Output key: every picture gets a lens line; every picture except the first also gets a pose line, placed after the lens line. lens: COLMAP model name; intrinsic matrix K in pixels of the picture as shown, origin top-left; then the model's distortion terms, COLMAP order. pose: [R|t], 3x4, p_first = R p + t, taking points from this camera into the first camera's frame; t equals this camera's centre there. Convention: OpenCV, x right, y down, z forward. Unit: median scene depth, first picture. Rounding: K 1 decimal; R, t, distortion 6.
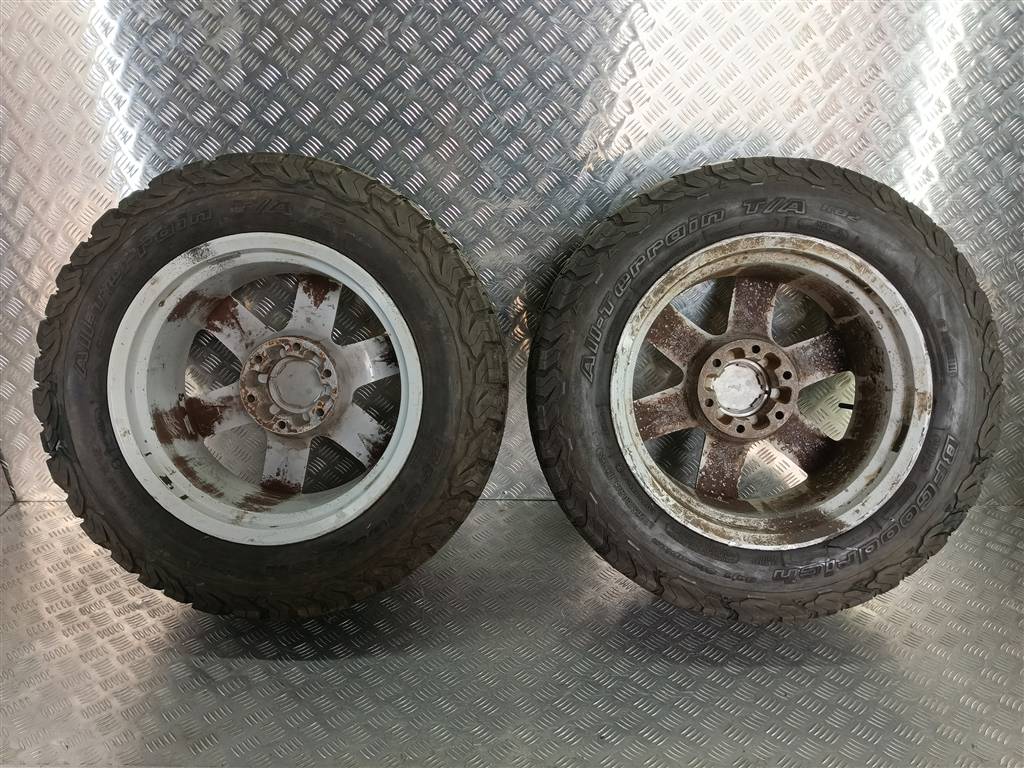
lens RADIAL K [[778.1, 0, 512.0], [0, 778.1, 384.0], [0, 0, 1]] dist [0.108266, -0.170173]
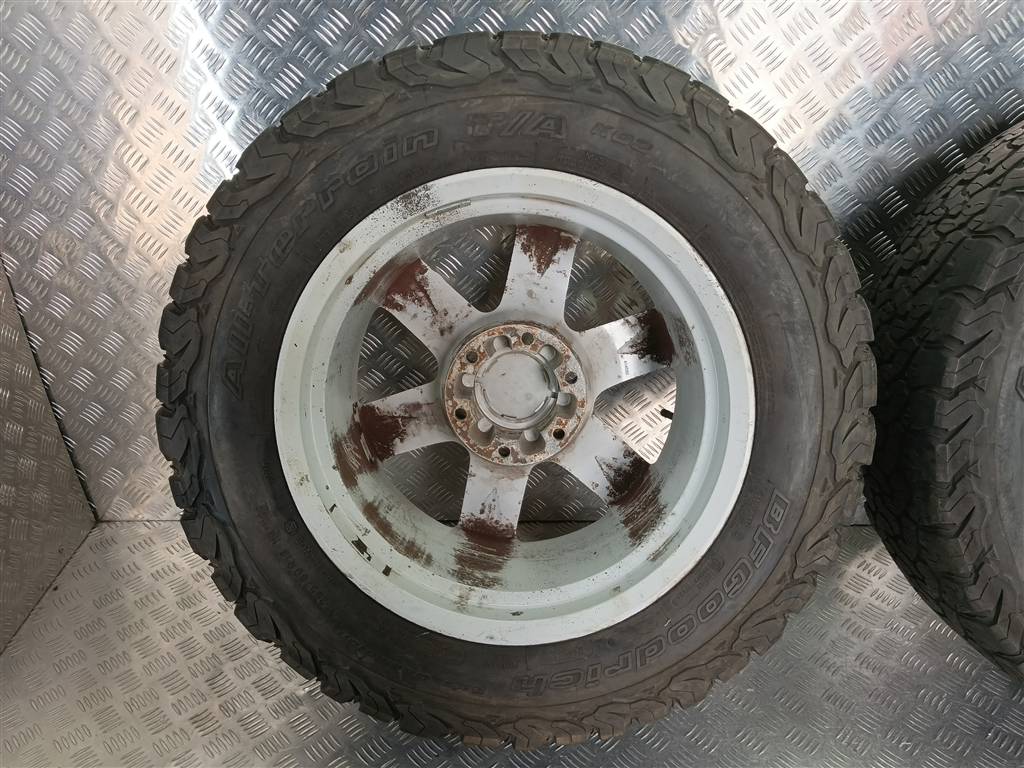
lens RADIAL K [[778.1, 0, 512.0], [0, 778.1, 384.0], [0, 0, 1]] dist [0.108266, -0.170173]
pose [[0.999970, 0.006080, -0.004712, -0.308707], [-0.005522, 0.993870, 0.110416, -0.088992], [0.005355, -0.110386, 0.993874, 0.359069]]
